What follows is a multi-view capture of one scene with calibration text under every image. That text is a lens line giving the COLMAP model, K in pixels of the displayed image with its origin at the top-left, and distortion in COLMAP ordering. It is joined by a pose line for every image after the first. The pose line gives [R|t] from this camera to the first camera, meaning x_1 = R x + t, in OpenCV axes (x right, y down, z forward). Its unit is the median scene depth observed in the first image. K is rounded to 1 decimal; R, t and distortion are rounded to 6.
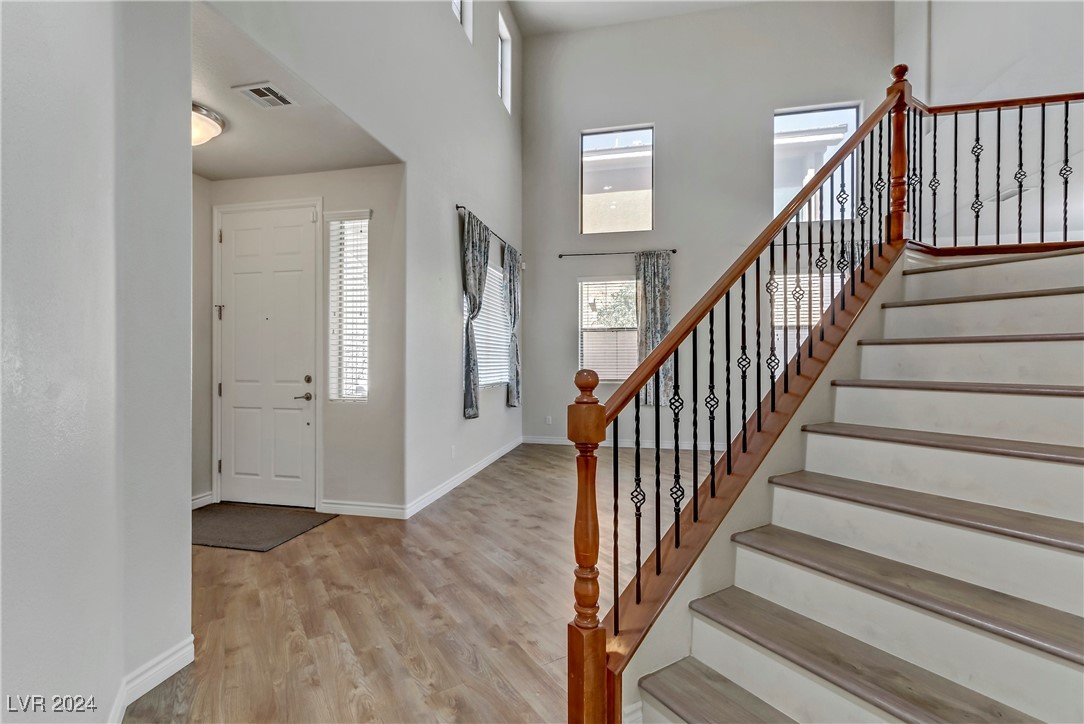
lens RADIAL K [[495.1, 0, 535.8], [0, 495.1, 359.5], [0, 0, 1]] dist [0.001441, 0.002214]
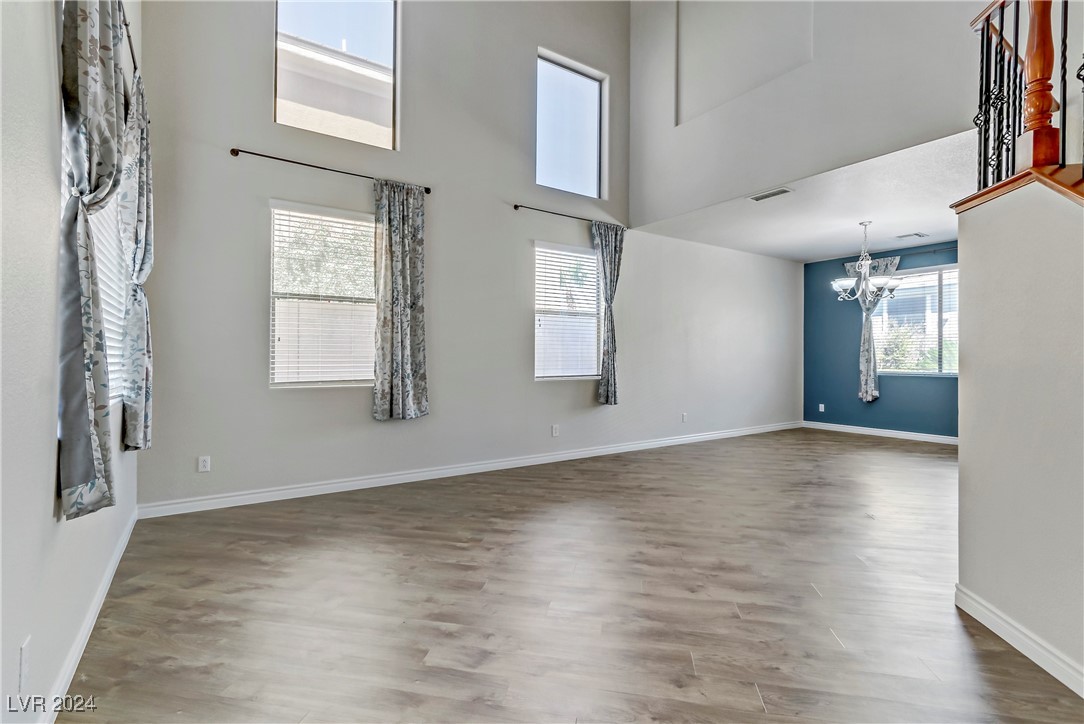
lens RADIAL K [[495.1, 0, 505.9], [0, 495.1, 351.6], [0, 0, 1]] dist [0.001441, 0.002214]
pose [[0.698071, 0.009913, 0.715960, -0.133065], [0.000349, 0.999899, -0.014185, 0.013738], [-0.716029, 0.010152, 0.697997, 0.446857]]
